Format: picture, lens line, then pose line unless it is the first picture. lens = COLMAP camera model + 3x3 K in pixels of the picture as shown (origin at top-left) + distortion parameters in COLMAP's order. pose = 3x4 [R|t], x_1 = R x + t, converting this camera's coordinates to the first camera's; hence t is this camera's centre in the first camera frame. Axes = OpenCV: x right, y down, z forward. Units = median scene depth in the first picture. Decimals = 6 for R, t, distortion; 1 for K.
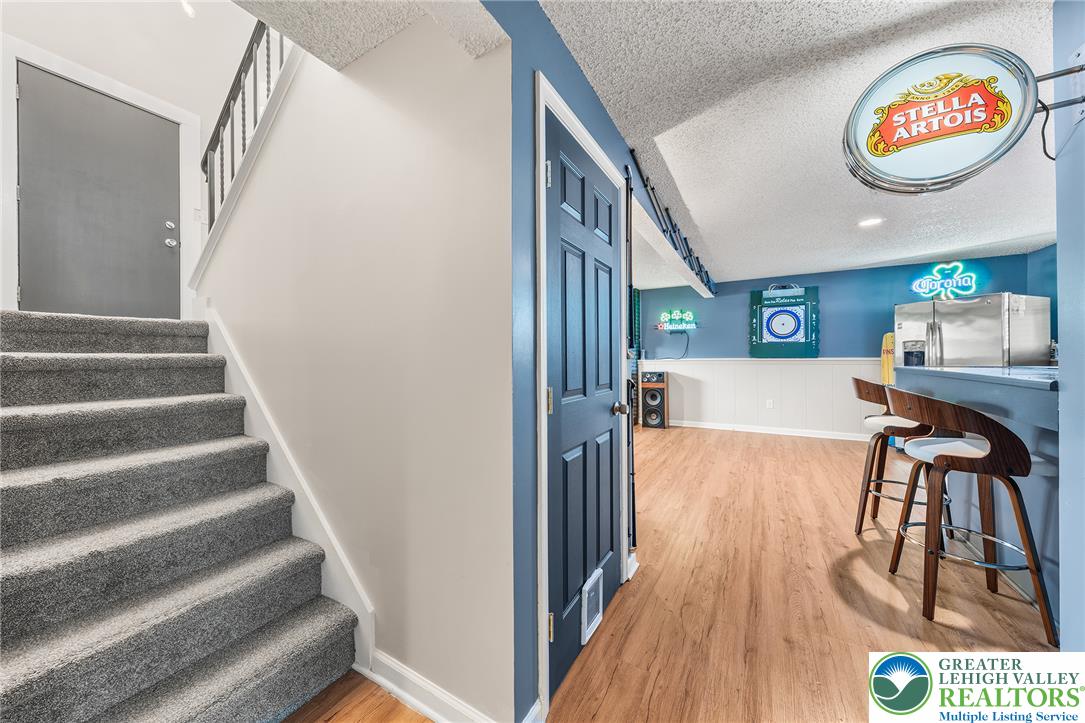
lens RADIAL K [[372.0, 0, 541.3], [0, 372.0, 358.4], [0, 0, 1]] dist [-0.001018, -0.000010]
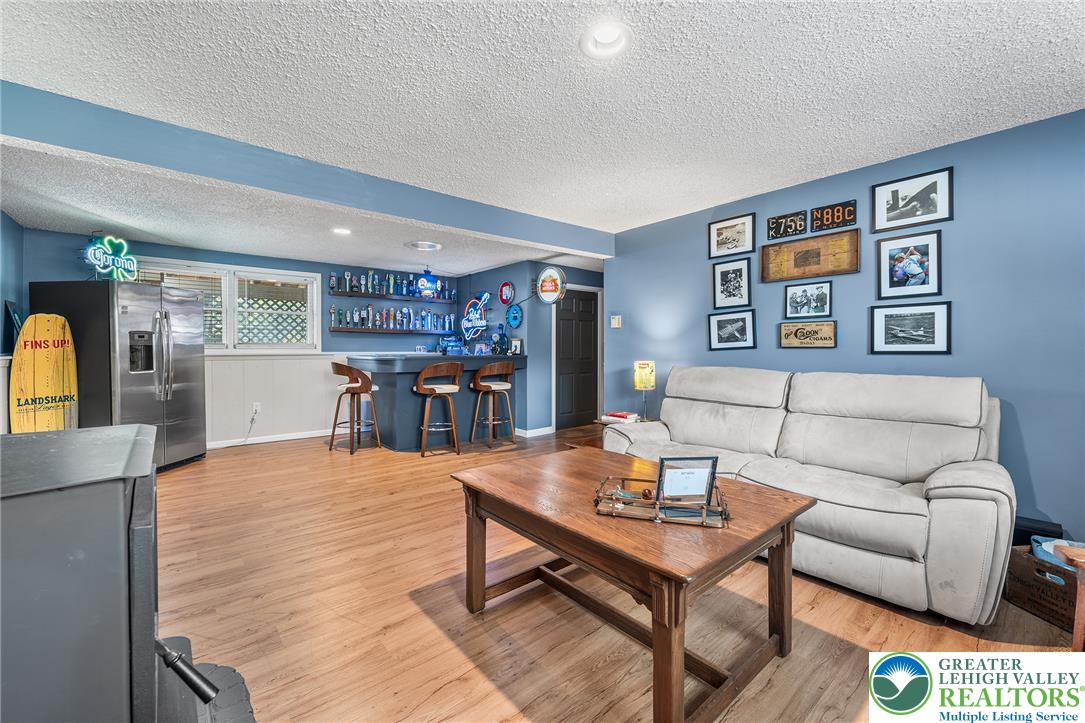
lens RADIAL K [[438.2, 0, 543.9], [0, 438.2, 354.8], [0, 0, 1]] dist [0.000496, 0.000019]
pose [[-0.949180, 0.006457, 0.314667, -0.085512], [0.008201, 0.999957, 0.004219, 0.004635], [-0.314627, 0.006586, -0.949193, 1.494566]]
